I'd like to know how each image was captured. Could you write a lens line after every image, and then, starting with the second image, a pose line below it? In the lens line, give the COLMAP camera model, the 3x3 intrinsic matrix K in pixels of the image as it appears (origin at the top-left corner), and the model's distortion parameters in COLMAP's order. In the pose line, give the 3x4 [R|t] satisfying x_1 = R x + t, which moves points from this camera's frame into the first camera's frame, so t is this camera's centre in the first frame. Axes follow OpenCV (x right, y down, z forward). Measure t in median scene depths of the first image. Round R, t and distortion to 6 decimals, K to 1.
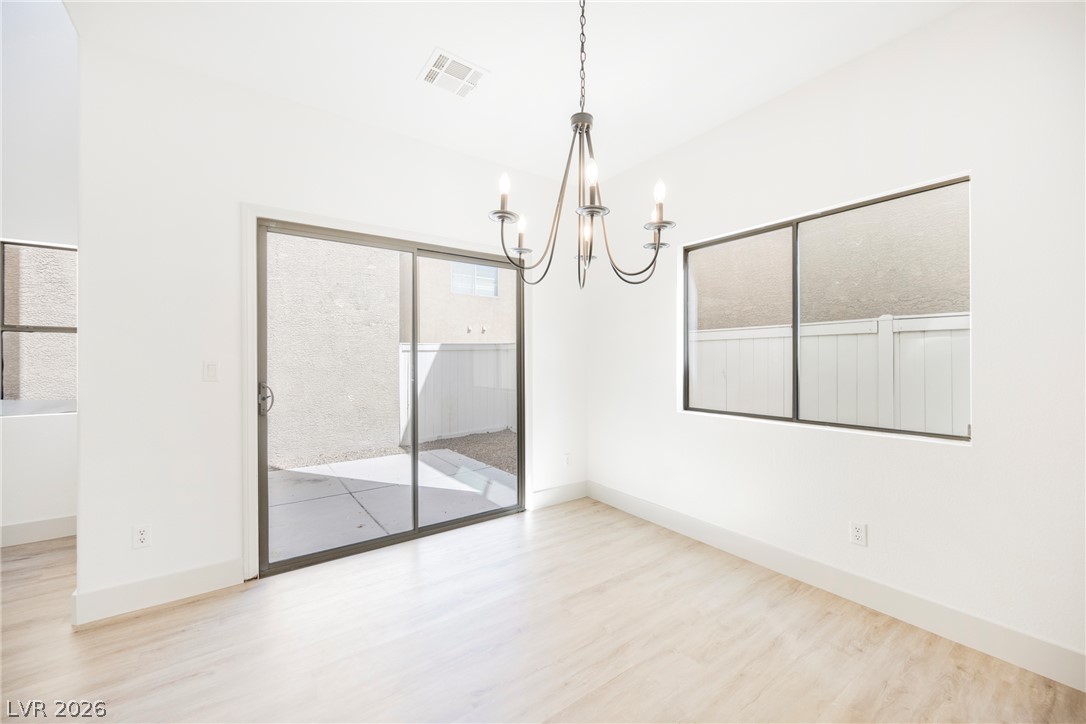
lens RADIAL K [[426.4, 0, 547.3], [0, 426.4, 360.3], [0, 0, 1]] dist [0.002556, -0.000367]
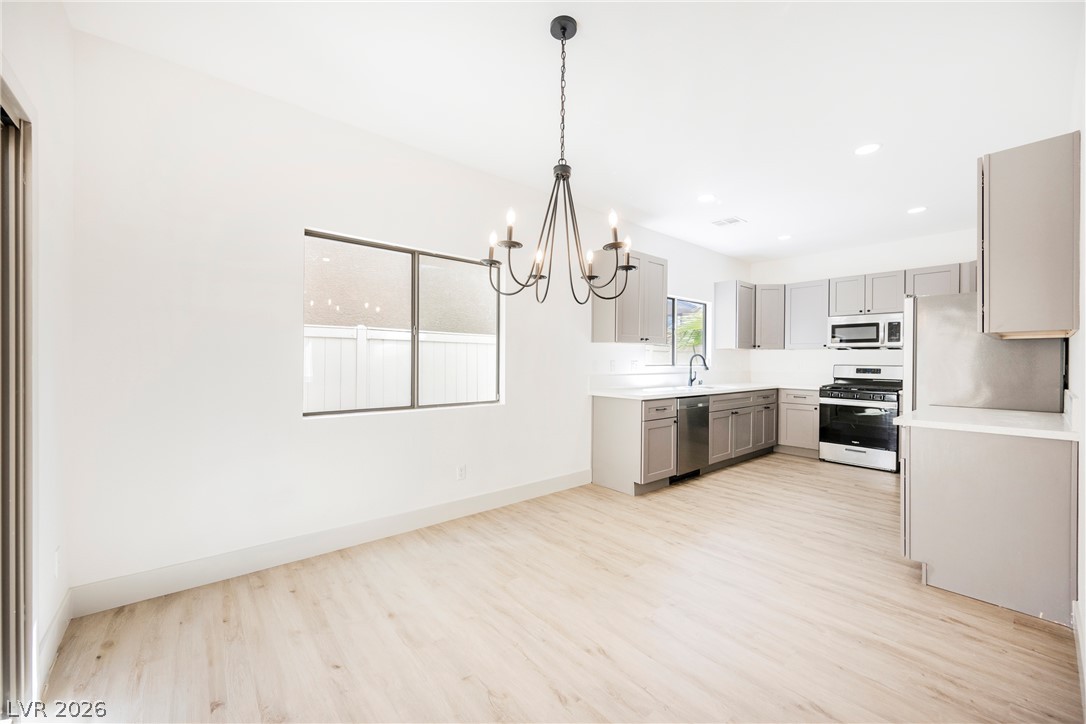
lens RADIAL K [[426.4, 0, 542.9], [0, 426.4, 361.1], [0, 0, 1]] dist [0.002556, -0.000367]
pose [[-0.079847, -0.001300, 0.996806, -0.759543], [-0.004434, 0.999990, 0.000949, 0.000453], [-0.996797, -0.004344, -0.079852, 0.755322]]
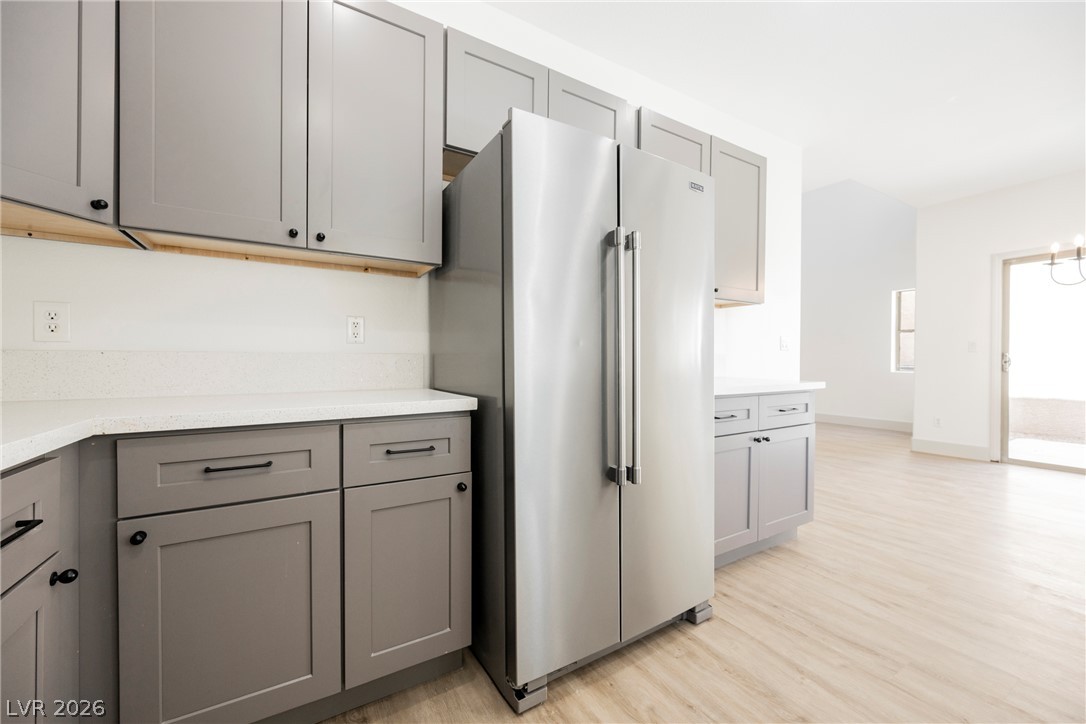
lens RADIAL K [[426.4, 0, 549.3], [0, 426.4, 360.5], [0, 0, 1]] dist [0.002556, -0.000367]
pose [[-0.085104, 0.006823, -0.996349, 1.200969], [-0.003975, 0.999966, 0.007187, 0.075477], [0.996364, 0.004572, -0.085074, -0.686652]]
